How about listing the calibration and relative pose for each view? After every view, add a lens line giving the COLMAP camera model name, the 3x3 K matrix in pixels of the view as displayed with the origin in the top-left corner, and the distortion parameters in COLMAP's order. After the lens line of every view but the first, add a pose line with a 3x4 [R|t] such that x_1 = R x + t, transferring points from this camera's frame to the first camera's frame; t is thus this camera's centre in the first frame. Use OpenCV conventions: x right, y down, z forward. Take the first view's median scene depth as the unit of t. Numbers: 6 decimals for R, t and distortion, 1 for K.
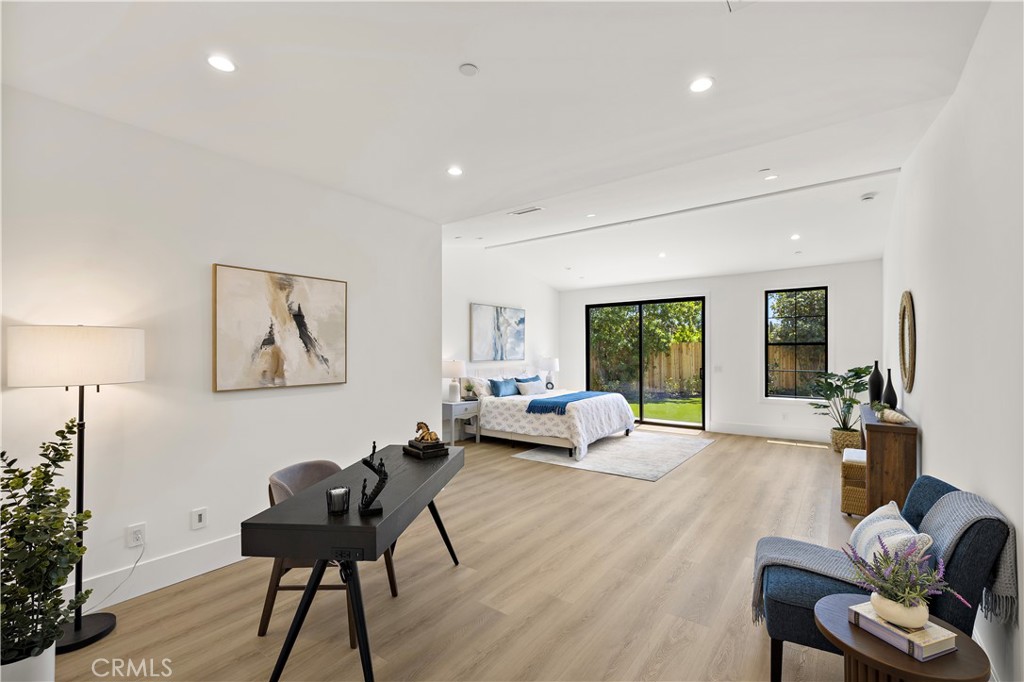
lens RADIAL K [[439.5, 0, 519.5], [0, 439.5, 349.1], [0, 0, 1]] dist [-0.000484, 0.002221]
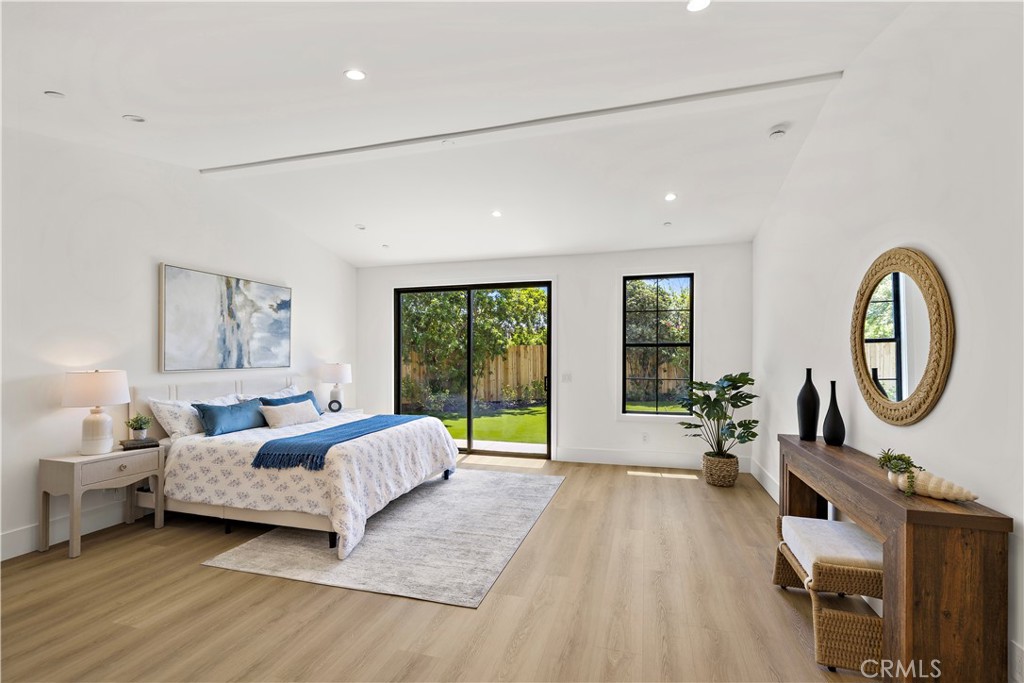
lens RADIAL K [[439.5, 0, 513.3], [0, 439.5, 349.1], [0, 0, 1]] dist [-0.000484, 0.002221]
pose [[0.941798, 0.006806, 0.336109, 0.117856], [-0.003989, 0.999951, -0.009073, 0.003676], [-0.336155, 0.007204, 0.941779, 0.340789]]
